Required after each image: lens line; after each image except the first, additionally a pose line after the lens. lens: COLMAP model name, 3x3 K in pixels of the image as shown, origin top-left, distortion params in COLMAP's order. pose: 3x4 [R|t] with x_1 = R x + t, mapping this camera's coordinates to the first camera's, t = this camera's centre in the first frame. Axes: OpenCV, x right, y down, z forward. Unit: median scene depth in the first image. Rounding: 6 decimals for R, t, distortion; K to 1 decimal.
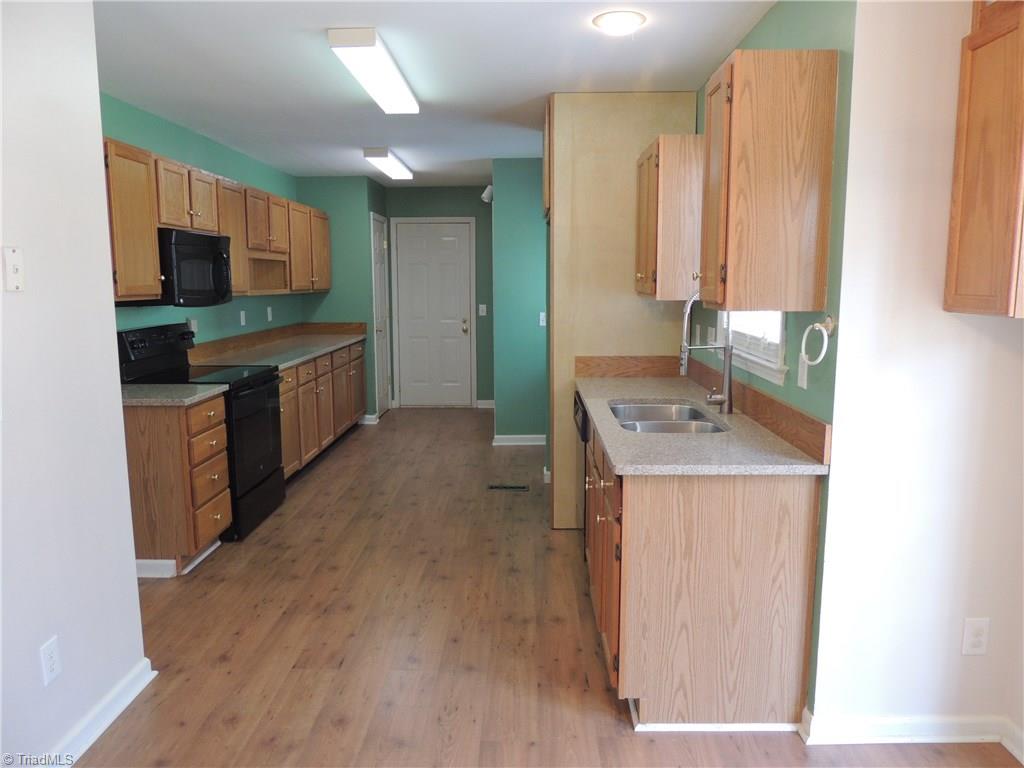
lens RADIAL K [[725.5, 0, 510.8], [0, 725.5, 378.9], [0, 0, 1]] dist [-0.026476, 0.002645]
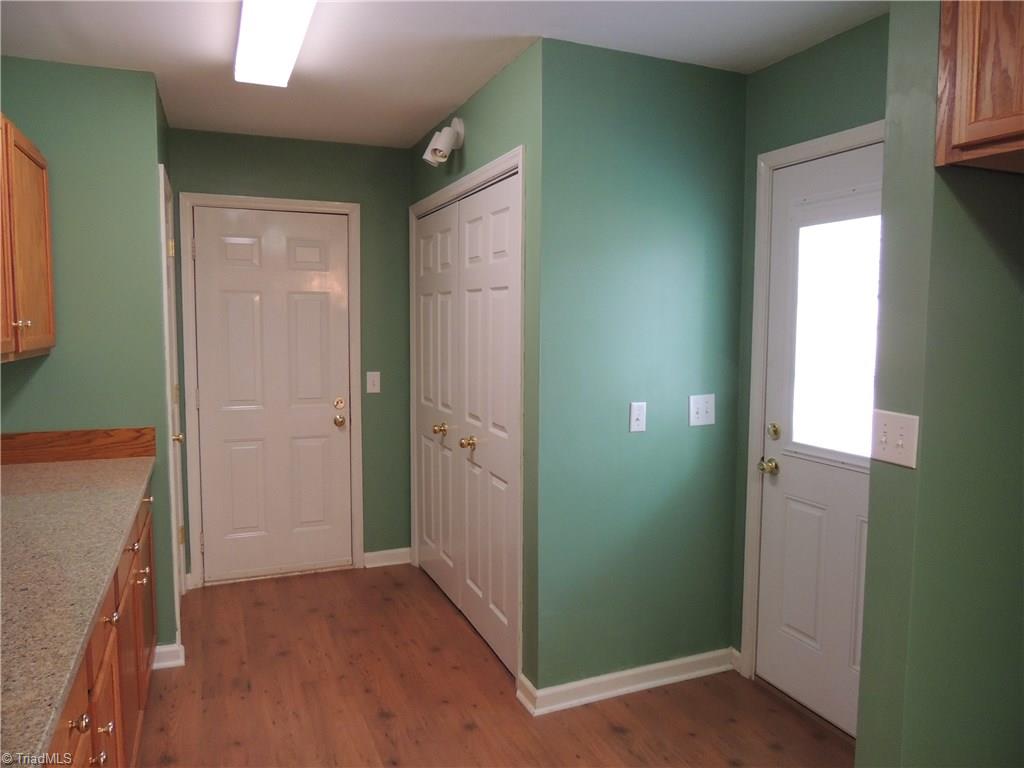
lens RADIAL K [[725.5, 0, 518.0], [0, 725.5, 386.4], [0, 0, 1]] dist [-0.026476, 0.002645]
pose [[0.910891, -0.028691, 0.411648, -0.218727], [0.048040, 0.998170, -0.036731, -0.092732], [-0.409841, 0.053233, 0.910602, 0.658339]]
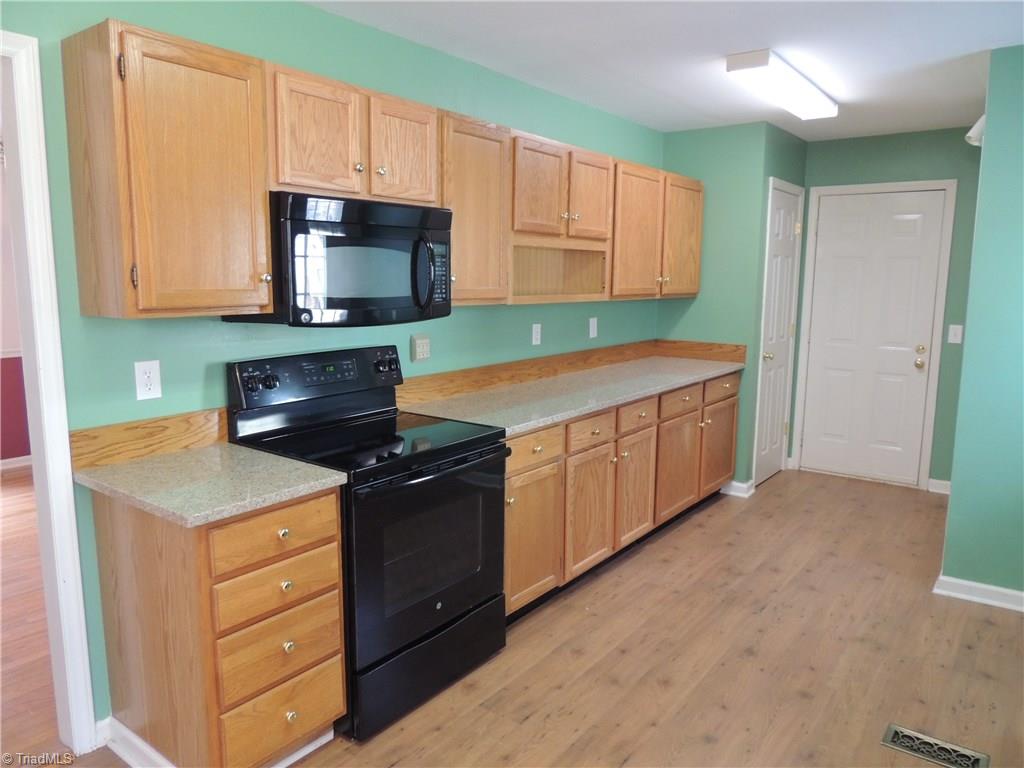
lens RADIAL K [[725.5, 0, 508.1], [0, 725.5, 386.3], [0, 0, 1]] dist [-0.026476, 0.002645]
pose [[0.810216, 0.100069, -0.577525, 0.012580], [-0.090690, 0.994855, 0.045152, -0.061716], [0.579072, 0.015793, 0.815123, 0.407307]]
